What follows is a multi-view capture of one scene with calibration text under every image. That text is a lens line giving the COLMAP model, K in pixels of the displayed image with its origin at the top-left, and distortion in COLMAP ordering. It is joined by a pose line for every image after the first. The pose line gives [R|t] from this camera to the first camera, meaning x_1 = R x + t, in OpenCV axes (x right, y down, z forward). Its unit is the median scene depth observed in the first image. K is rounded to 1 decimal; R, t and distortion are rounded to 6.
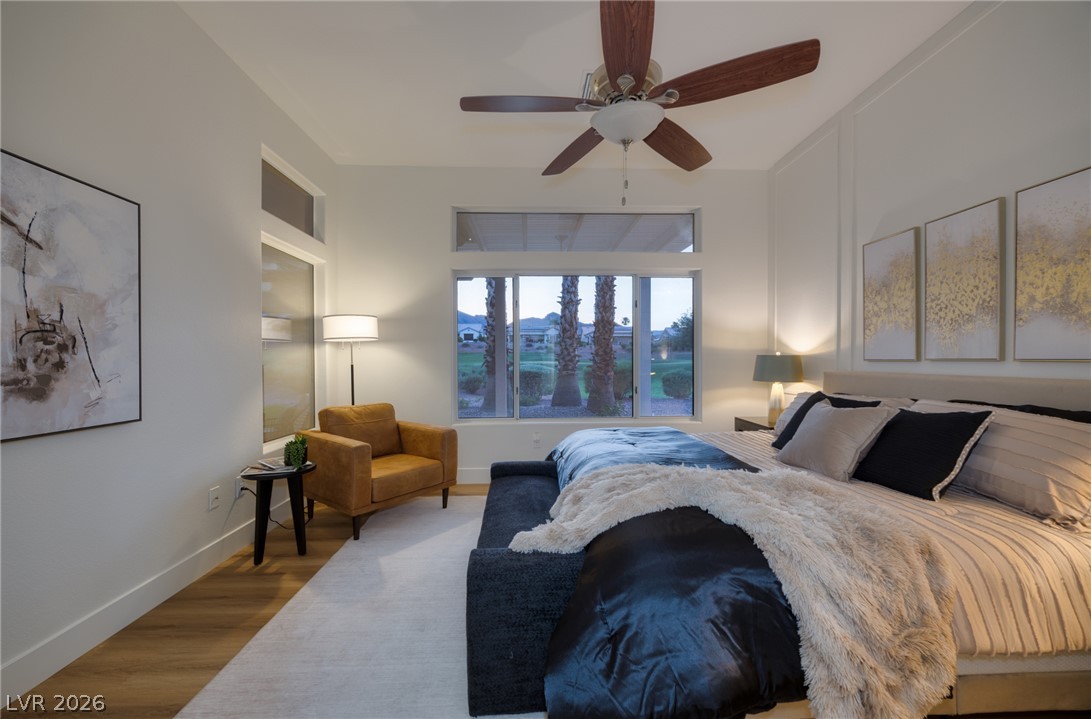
lens RADIAL K [[422.8, 0, 544.2], [0, 422.8, 368.6], [0, 0, 1]] dist [-0.002079, -0.000291]
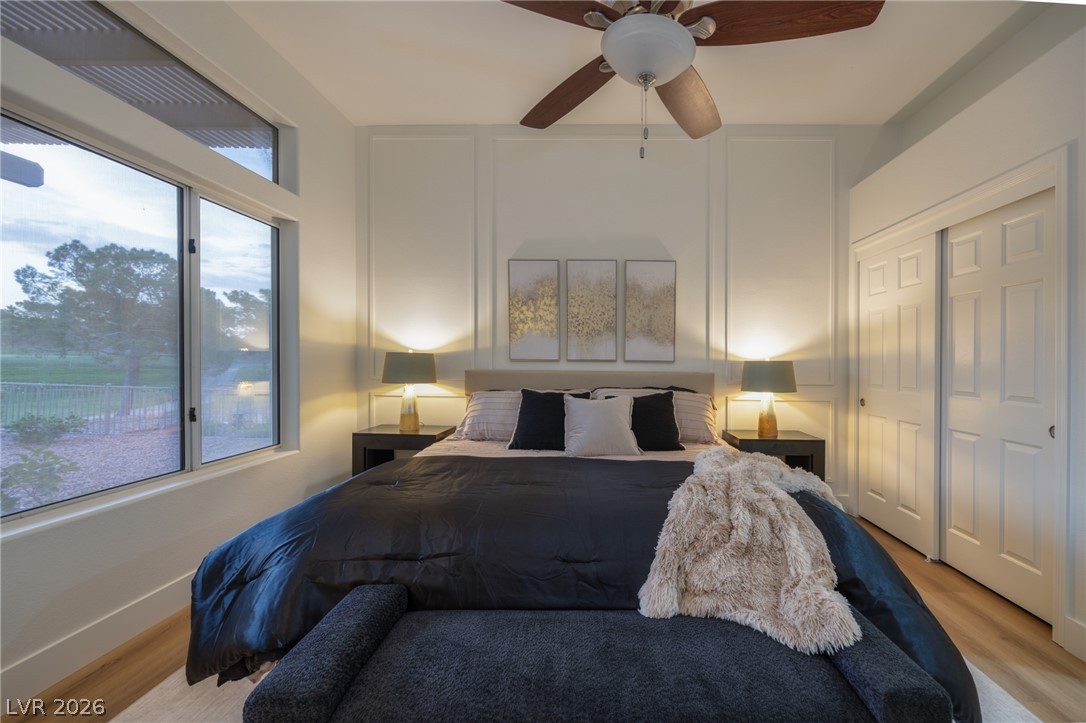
lens RADIAL K [[414.3, 0, 547.6], [0, 414.3, 364.5], [0, 0, 1]] dist [-0.000852, -0.000177]
pose [[0.057279, -0.008470, 0.998322, -0.400162], [0.007912, 0.999936, 0.008030, -0.016503], [-0.998327, 0.007439, 0.057342, 0.911370]]
